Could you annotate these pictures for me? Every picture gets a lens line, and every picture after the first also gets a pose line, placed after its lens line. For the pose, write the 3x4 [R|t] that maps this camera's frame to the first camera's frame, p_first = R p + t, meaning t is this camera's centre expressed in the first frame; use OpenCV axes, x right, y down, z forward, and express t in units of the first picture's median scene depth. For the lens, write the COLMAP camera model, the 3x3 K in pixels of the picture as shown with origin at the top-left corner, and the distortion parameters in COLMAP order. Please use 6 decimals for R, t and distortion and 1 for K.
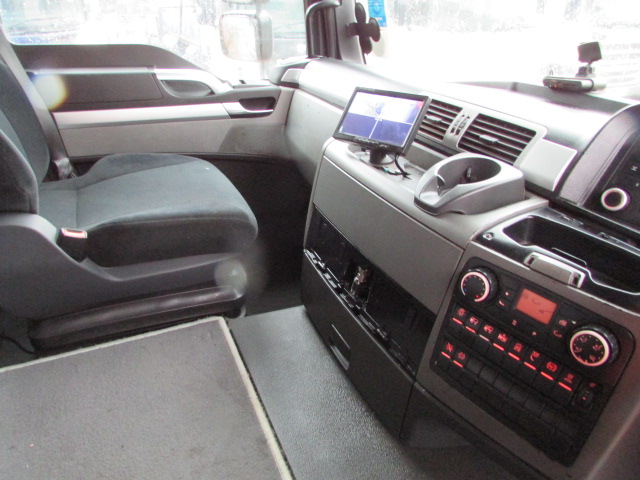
lens RADIAL K [[454.5, 0, 320.0], [0, 454.5, 240.0], [0, 0, 1]] dist [-0.035185, 0.004012]
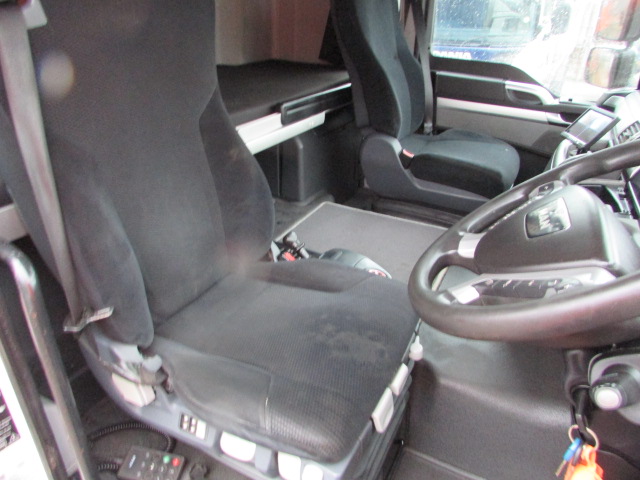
lens RADIAL K [[454.5, 0, 320.0], [0, 454.5, 240.0], [0, 0, 1]] dist [-0.035185, 0.004012]
pose [[0.630354, 0.359866, -0.687859, 0.506227], [-0.377947, 0.916226, 0.132990, 0.152793], [0.678093, 0.176144, 0.713557, -0.431599]]
